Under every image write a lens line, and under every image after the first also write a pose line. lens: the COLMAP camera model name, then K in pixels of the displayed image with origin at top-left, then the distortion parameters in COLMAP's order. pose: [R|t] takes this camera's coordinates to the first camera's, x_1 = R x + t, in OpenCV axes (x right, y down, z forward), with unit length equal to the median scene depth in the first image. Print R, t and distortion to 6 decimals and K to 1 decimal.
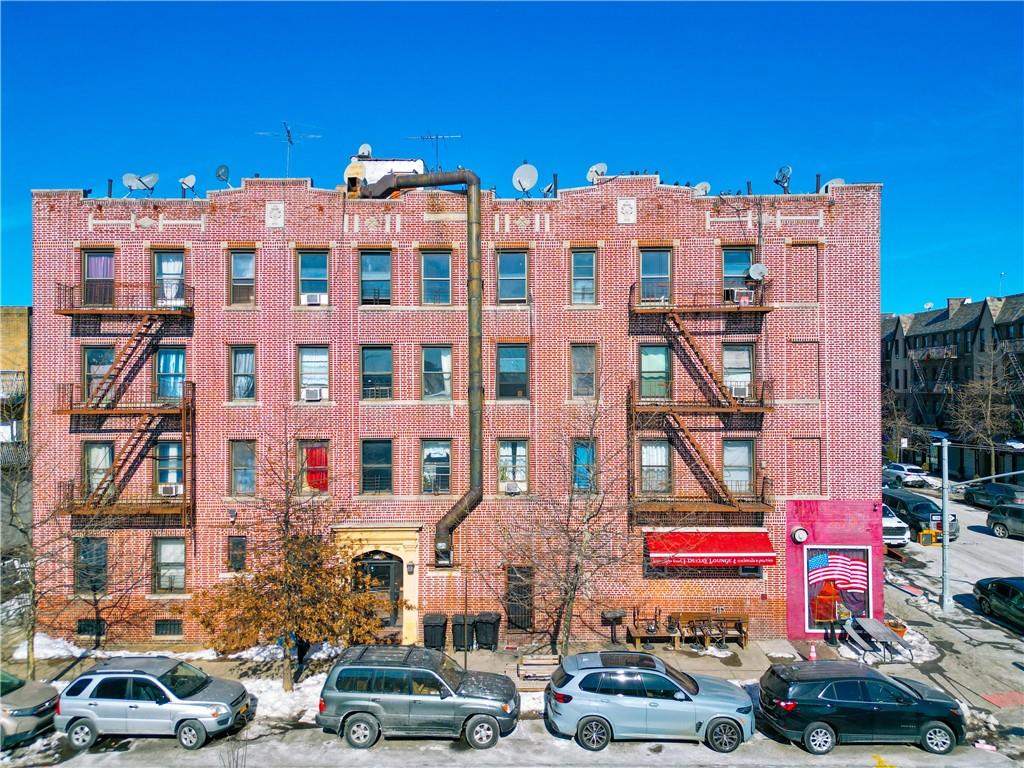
lens RADIAL K [[716.4, 0, 515.0], [0, 716.4, 374.6], [0, 0, 1]] dist [0.044883, -0.040749]
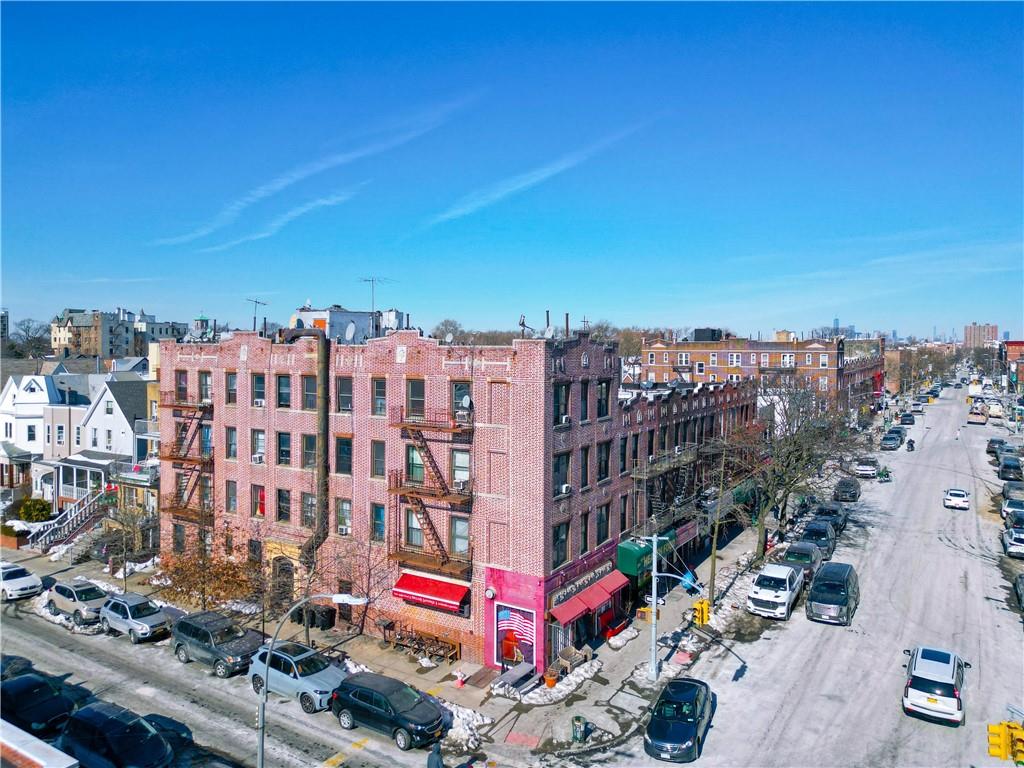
lens RADIAL K [[714.2, 0, 511.6], [0, 714.2, 354.3], [0, 0, 1]] dist [0.048809, -0.045179]
pose [[0.857632, 0.015462, -0.514031, 1.114200], [-0.003470, 0.999699, 0.024280, -0.265601], [0.514252, -0.019039, 0.857428, -0.148426]]
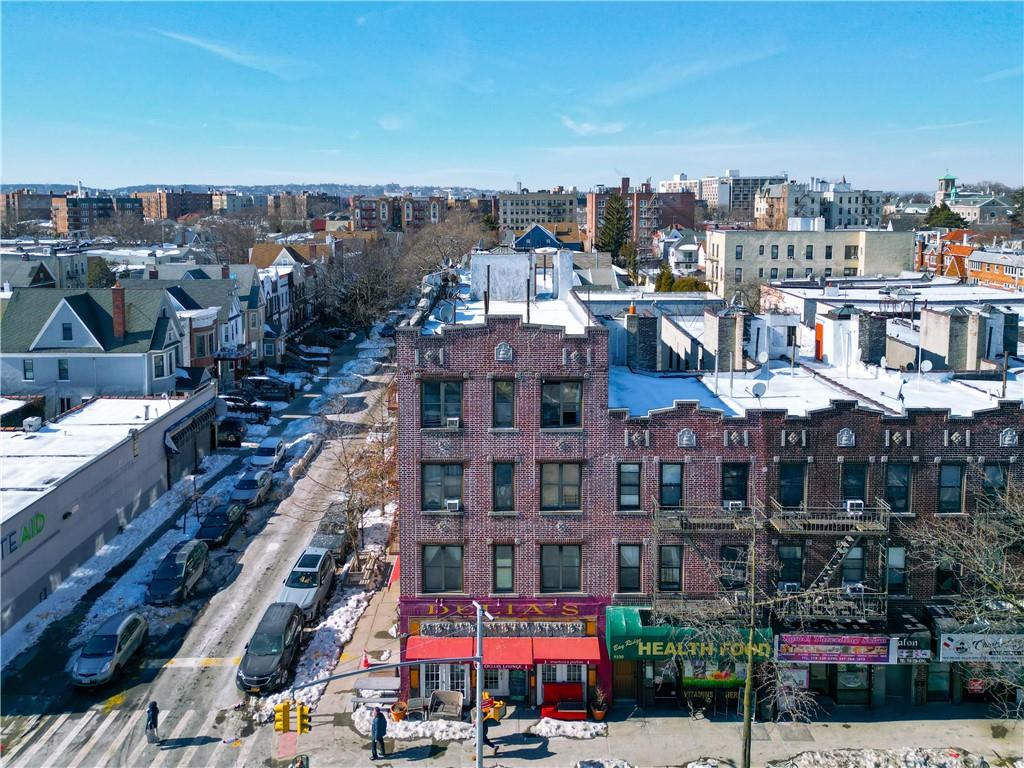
lens RADIAL K [[731.4, 0, 508.9], [0, 731.4, 245.2], [0, 0, 1]] dist [0.066264, -0.054726]
pose [[0.020499, 0.066333, -0.997587, 1.653372], [0.015956, 0.997648, 0.066665, -0.467021], [0.999663, -0.017284, 0.019392, 1.151610]]
